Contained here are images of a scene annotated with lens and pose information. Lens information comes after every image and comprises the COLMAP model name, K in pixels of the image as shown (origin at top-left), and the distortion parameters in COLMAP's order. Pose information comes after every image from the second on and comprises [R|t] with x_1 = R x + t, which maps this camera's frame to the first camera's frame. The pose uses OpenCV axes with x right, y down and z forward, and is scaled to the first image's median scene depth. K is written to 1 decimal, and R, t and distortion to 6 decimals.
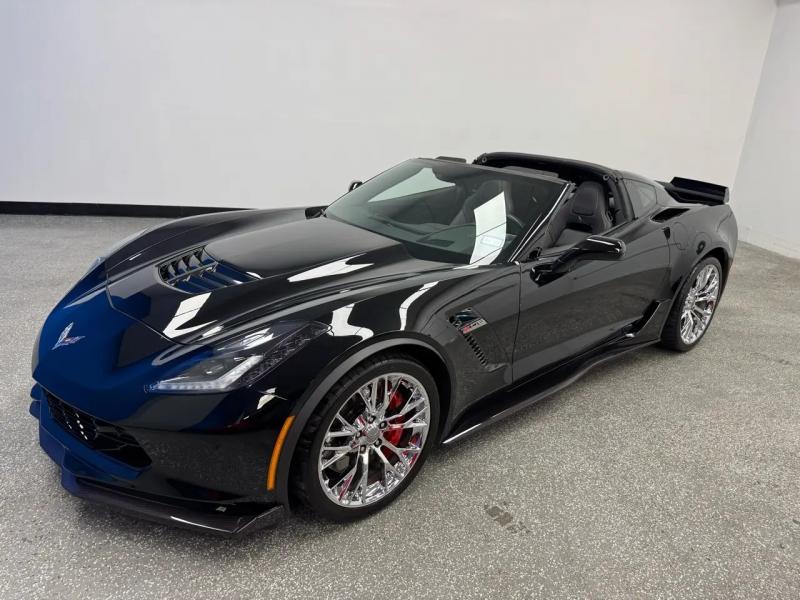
lens RADIAL K [[583.4, 0, 400.1], [0, 583.4, 298.1], [0, 0, 1]] dist [0.020770, -0.043587]
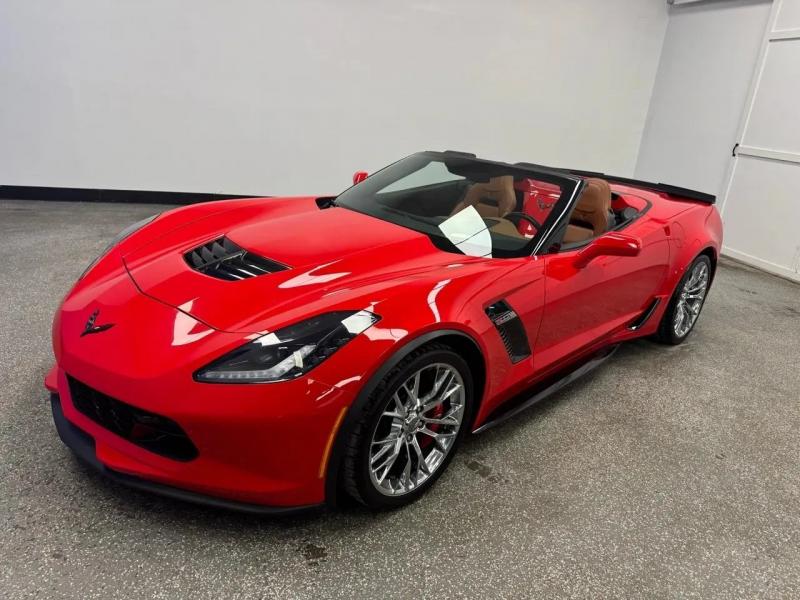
lens RADIAL K [[583.4, 0, 404.5], [0, 583.4, 289.9], [0, 0, 1]] dist [0.020770, -0.043587]
pose [[0.996449, 0.015177, 0.082817, -0.109767], [-0.014748, 0.999875, -0.005782, 0.006313], [-0.082895, 0.004540, 0.996548, 0.003598]]
